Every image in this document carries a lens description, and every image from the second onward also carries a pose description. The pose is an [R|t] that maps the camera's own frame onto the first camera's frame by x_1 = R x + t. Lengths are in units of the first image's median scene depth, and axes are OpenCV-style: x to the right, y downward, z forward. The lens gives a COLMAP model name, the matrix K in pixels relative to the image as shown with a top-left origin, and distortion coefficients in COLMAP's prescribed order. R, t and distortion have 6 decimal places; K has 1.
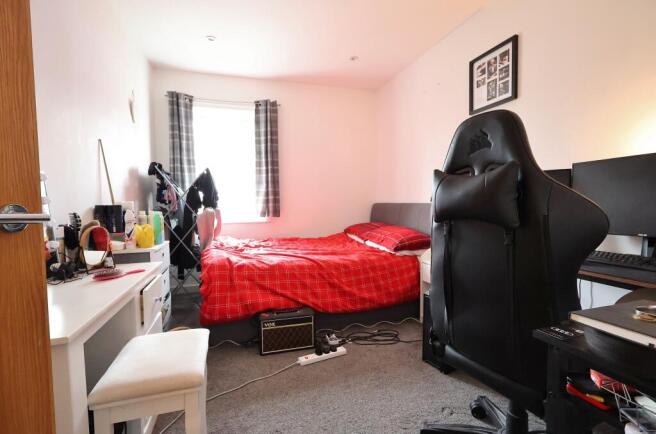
lens RADIAL K [[306.2, 0, 326.5], [0, 306.2, 217.9], [0, 0, 1]] dist [-0.004098, 0.001936]
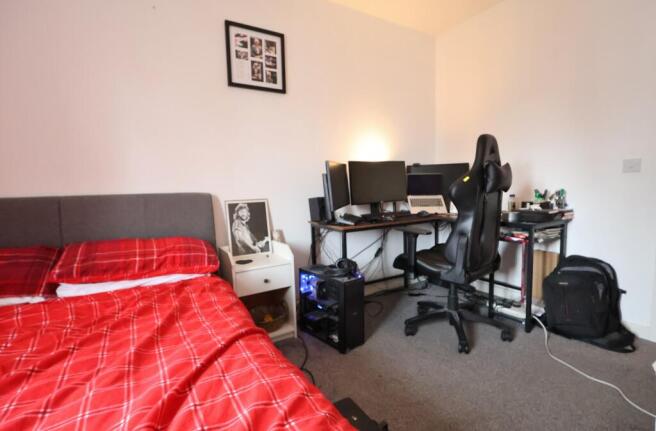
lens RADIAL K [[306.2, 0, 326.6], [0, 306.2, 213.3], [0, 0, 1]] dist [-0.004098, 0.001936]
pose [[-0.239742, -0.081497, 0.967410, -0.483560], [0.078410, 0.991590, 0.102966, -0.059164], [-0.967665, 0.100540, -0.231335, 1.070064]]
